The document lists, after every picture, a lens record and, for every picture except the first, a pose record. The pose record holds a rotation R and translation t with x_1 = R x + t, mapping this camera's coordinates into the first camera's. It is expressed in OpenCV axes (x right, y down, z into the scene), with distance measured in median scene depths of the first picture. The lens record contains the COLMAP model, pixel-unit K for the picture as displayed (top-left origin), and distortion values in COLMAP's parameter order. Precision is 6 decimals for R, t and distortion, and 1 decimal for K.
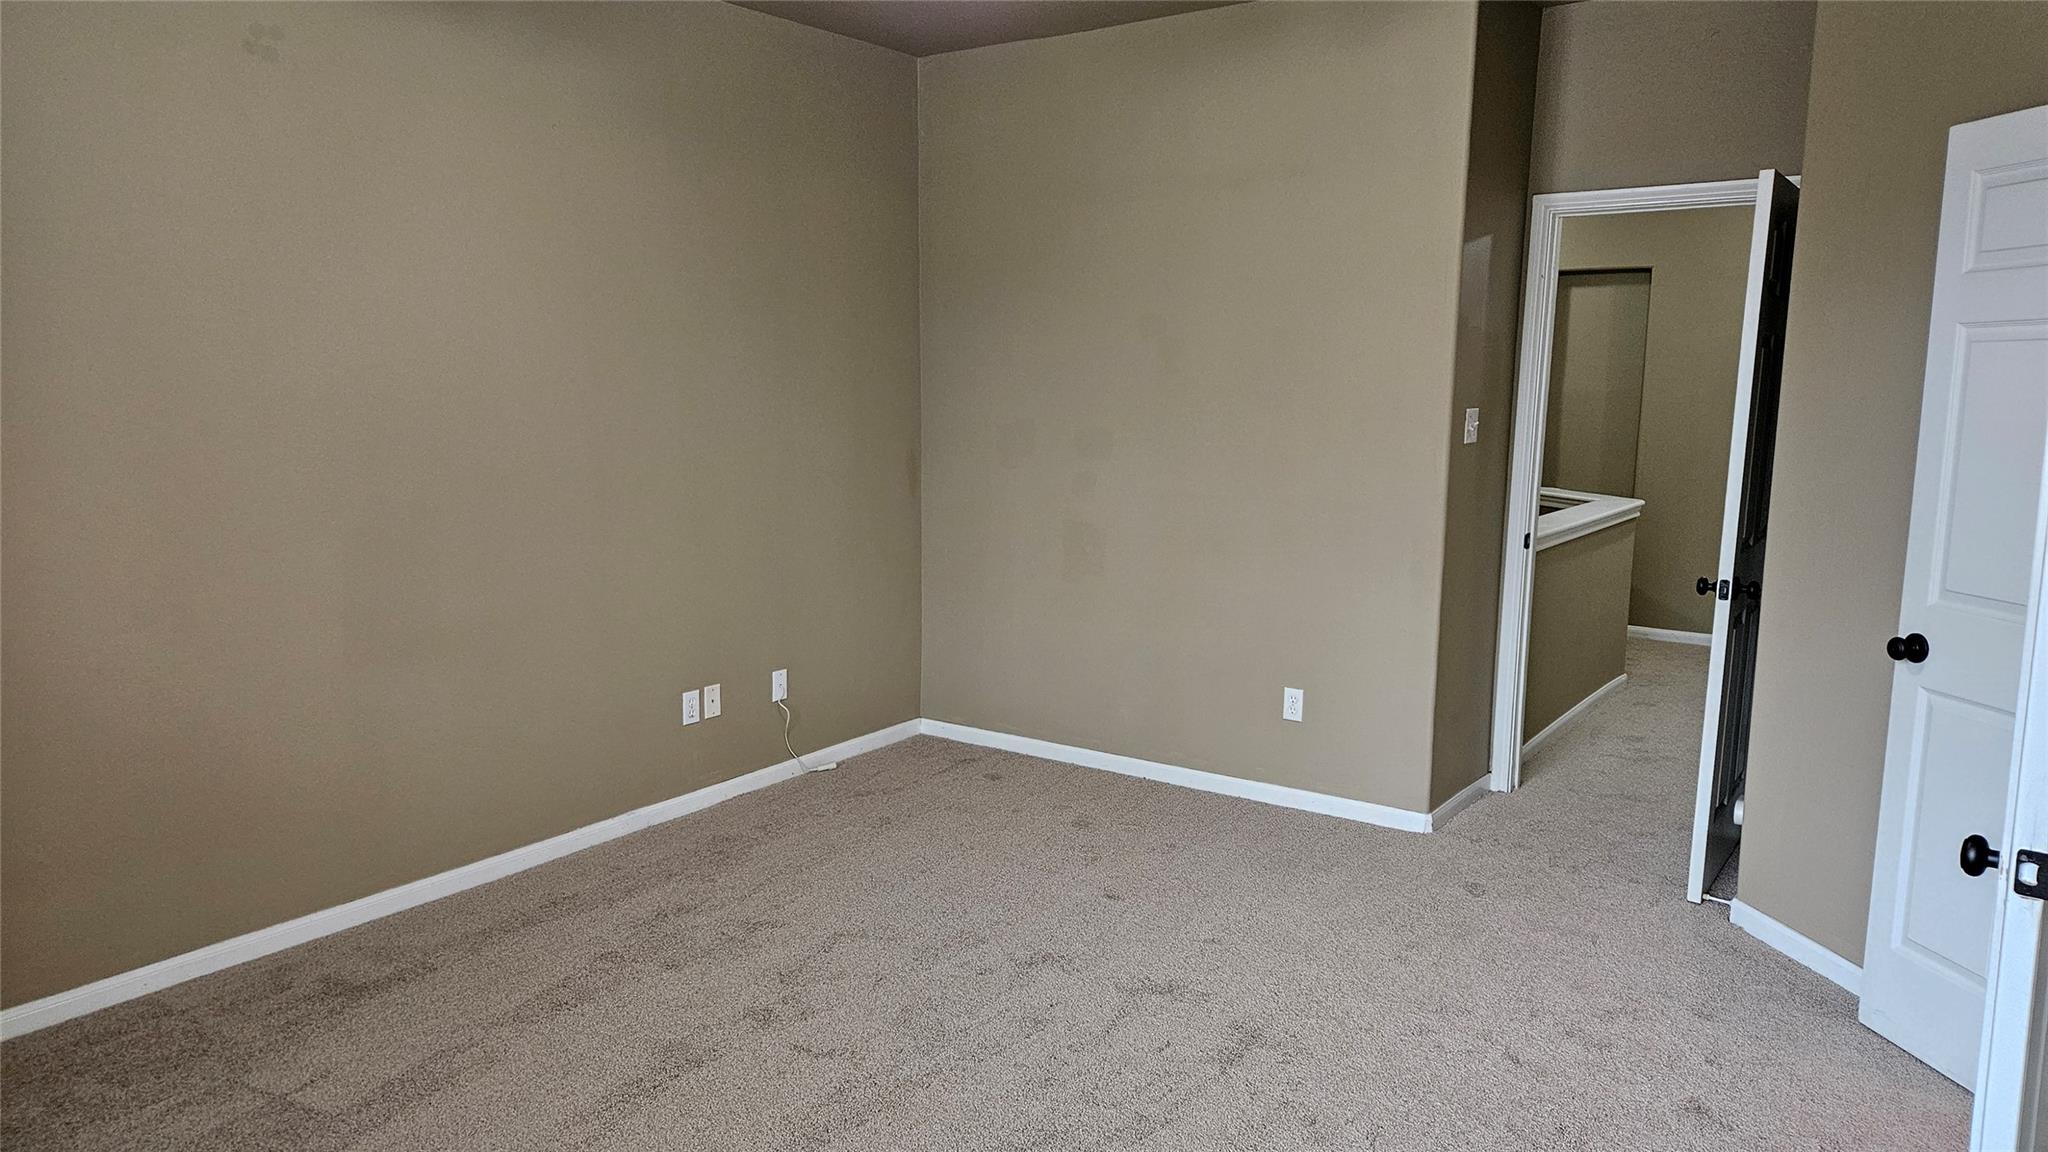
lens RADIAL K [[1367.6, 0, 1023.6], [0, 1367.6, 572.2], [0, 0, 1]] dist [0.043496, -0.011565]
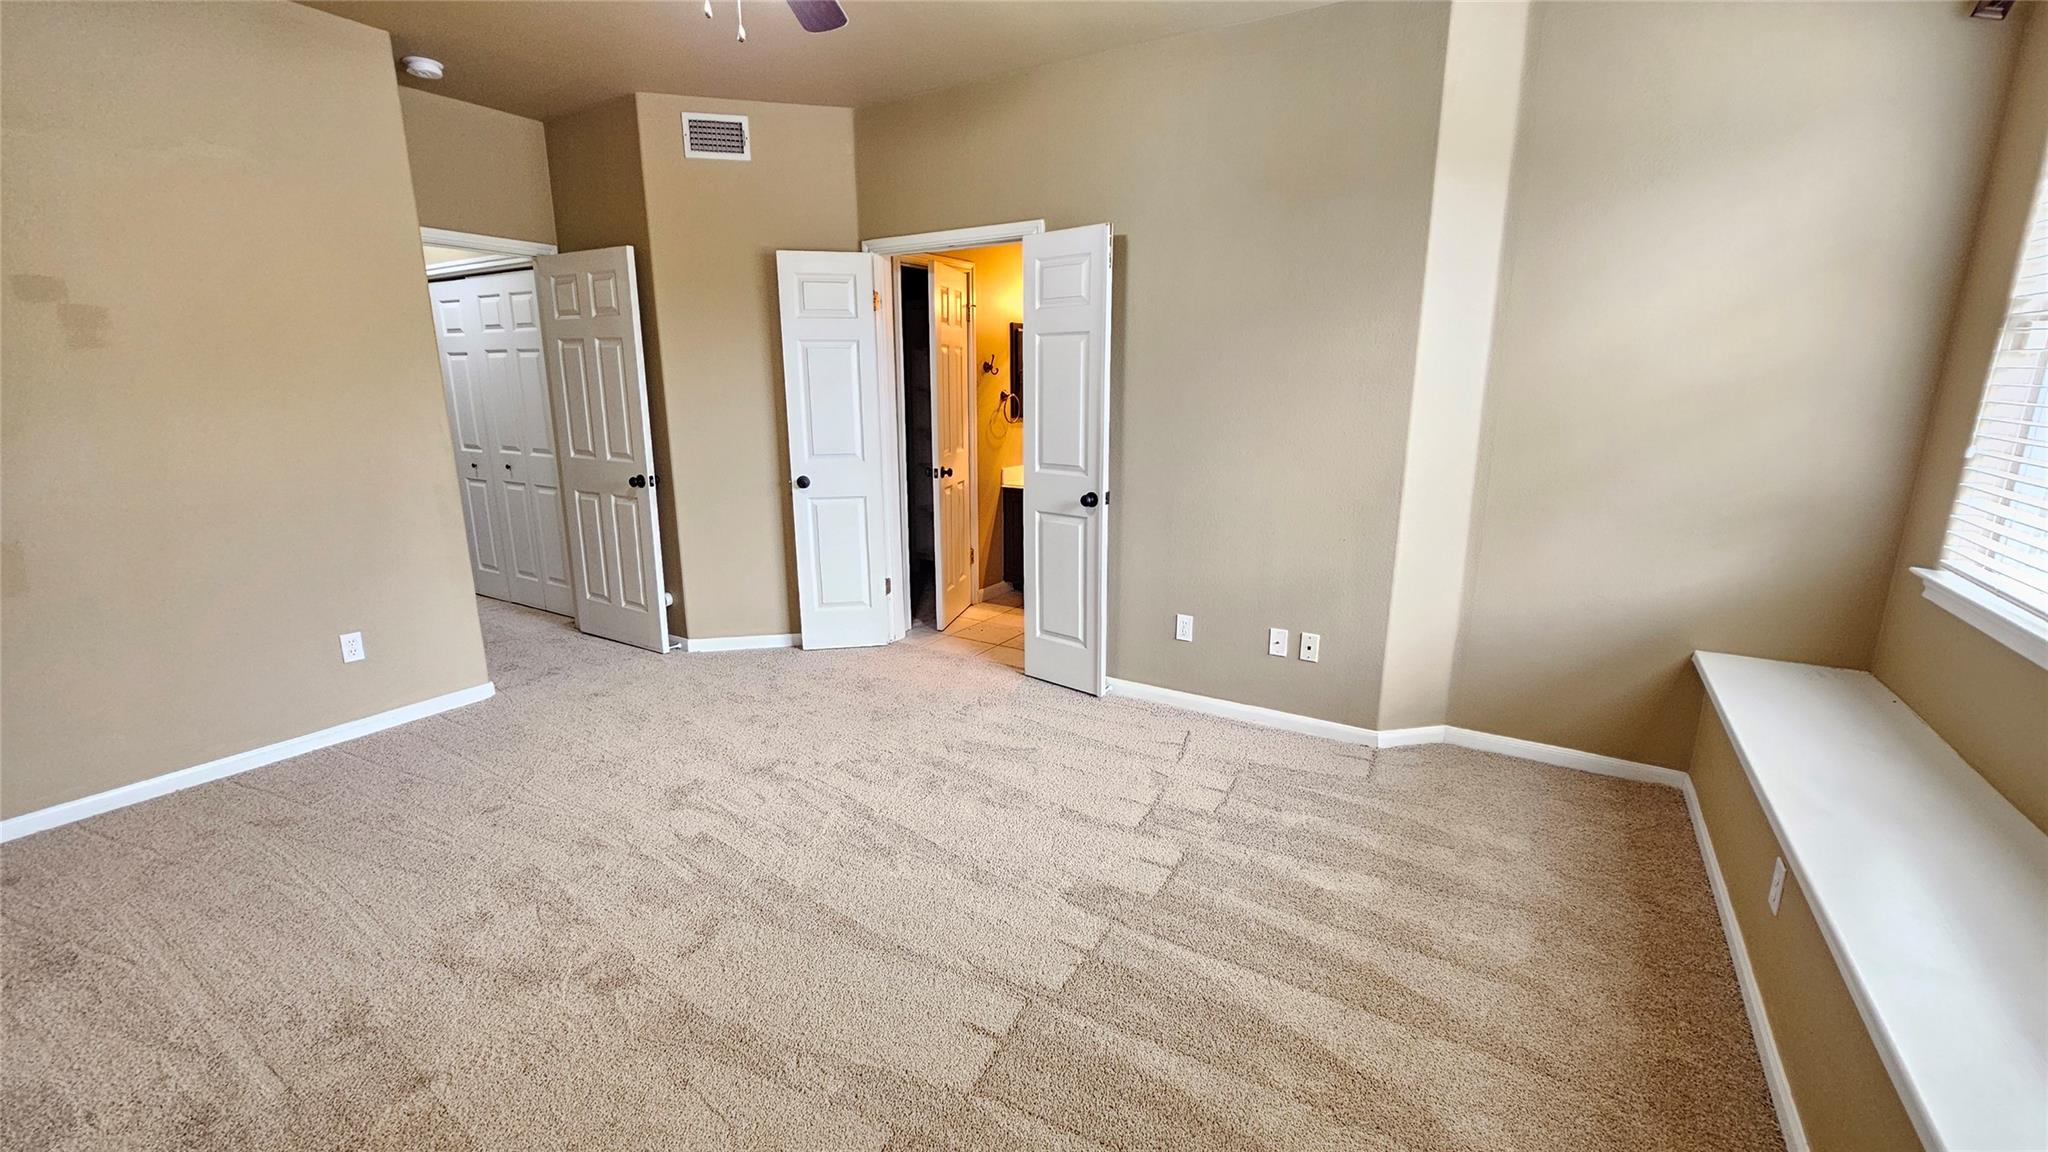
lens RADIAL K [[838.0, 0, 1023.9], [0, 838.0, 579.8], [0, 0, 1]] dist [0.000233, -0.000049]
pose [[-0.065924, -0.237709, 0.969097, -0.632420], [0.136954, 0.959862, 0.244761, -0.065529], [-0.988381, 0.148858, -0.030723, 0.567553]]
